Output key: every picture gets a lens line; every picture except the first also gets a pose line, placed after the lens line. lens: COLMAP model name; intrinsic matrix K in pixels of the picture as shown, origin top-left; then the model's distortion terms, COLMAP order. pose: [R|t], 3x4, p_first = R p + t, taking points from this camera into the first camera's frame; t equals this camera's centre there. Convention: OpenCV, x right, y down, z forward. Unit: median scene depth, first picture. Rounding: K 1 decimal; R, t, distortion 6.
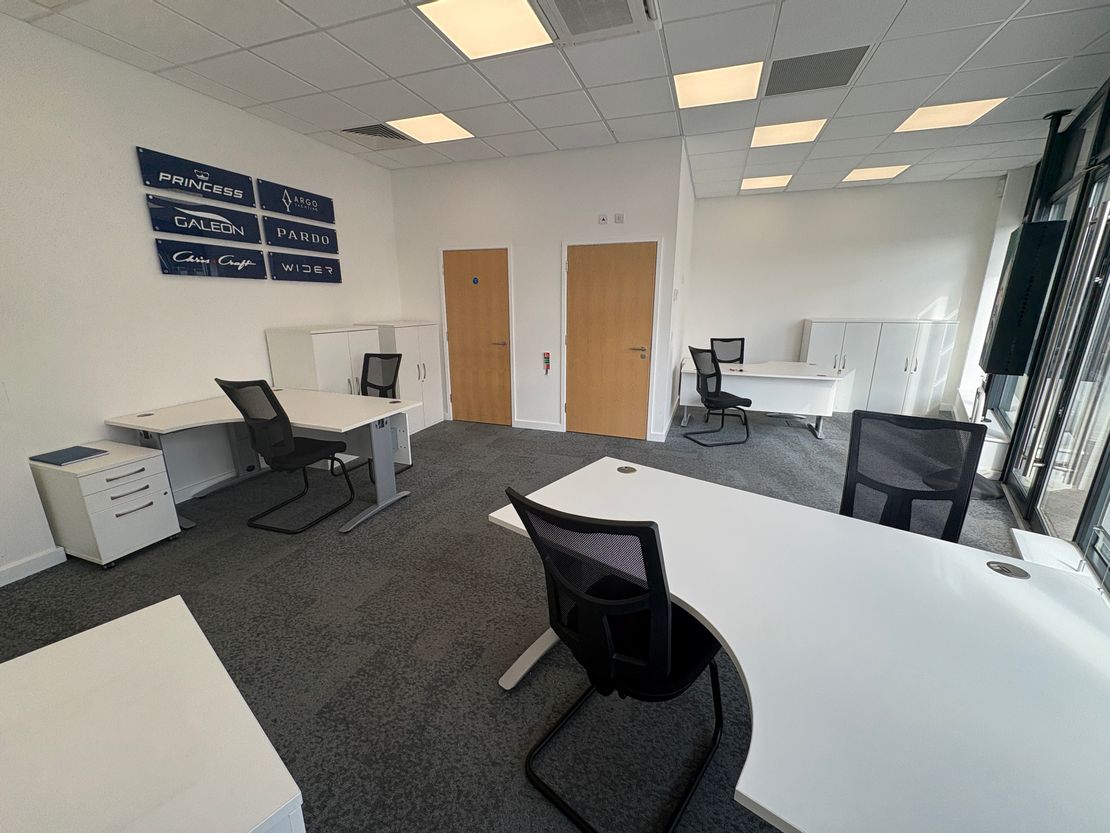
lens RADIAL K [[440.8, 0, 552.2], [0, 440.8, 417.3], [0, 0, 1]] dist [-0.001048, -0.000305]
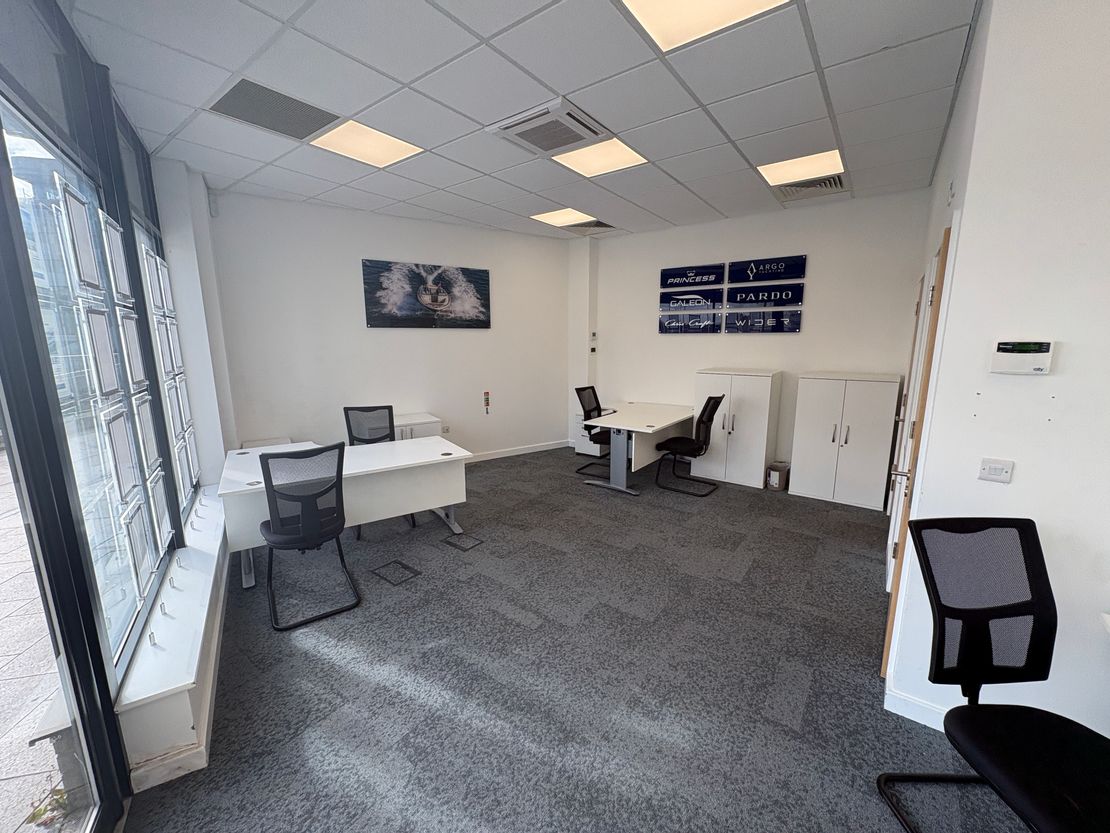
lens RADIAL K [[440.8, 0, 554.6], [0, 440.8, 417.9], [0, 0, 1]] dist [-0.001048, -0.000305]
pose [[-0.297067, 0.171054, -0.939410, 0.852910], [-0.240858, 0.938586, 0.247070, -0.278112], [0.923980, 0.299661, -0.237623, 0.924476]]
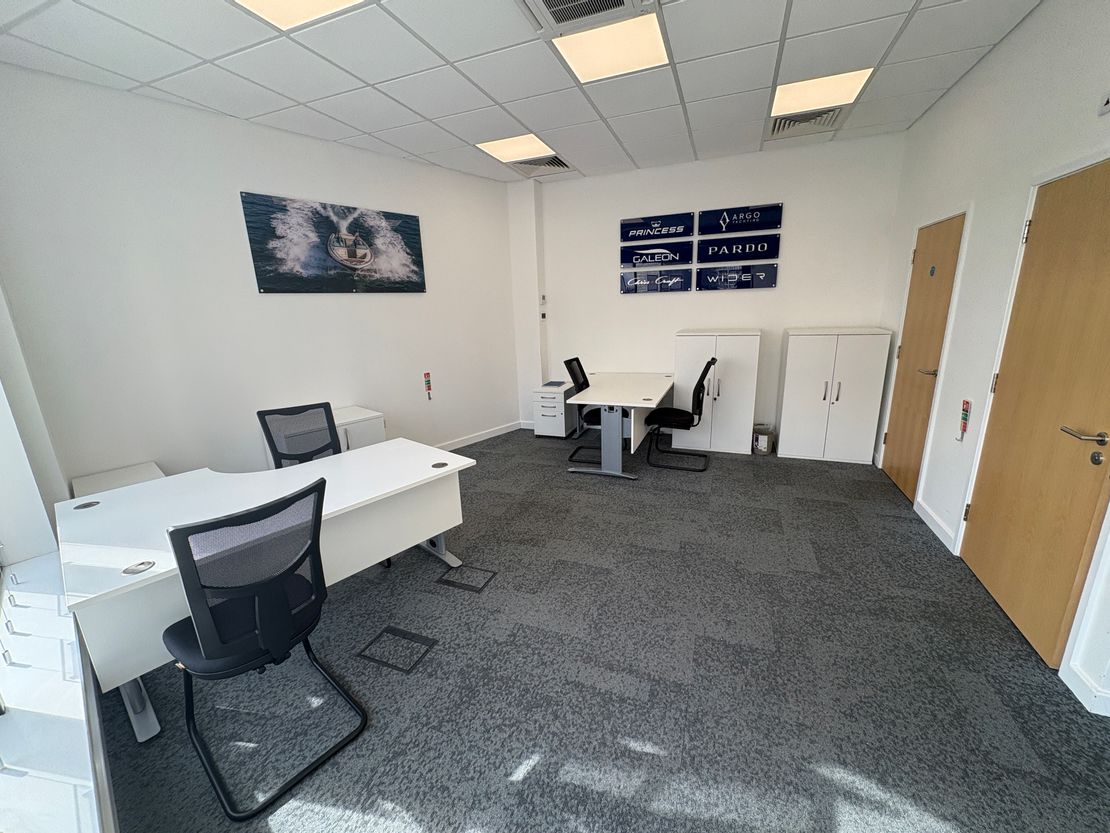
lens RADIAL K [[440.8, 0, 555.7], [0, 440.8, 417.9], [0, 0, 1]] dist [-0.001048, -0.000305]
pose [[-0.029612, 0.247787, -0.968362, 0.686105], [-0.221729, 0.943022, 0.248083, -0.195550], [0.974659, 0.222060, 0.027017, 0.664137]]
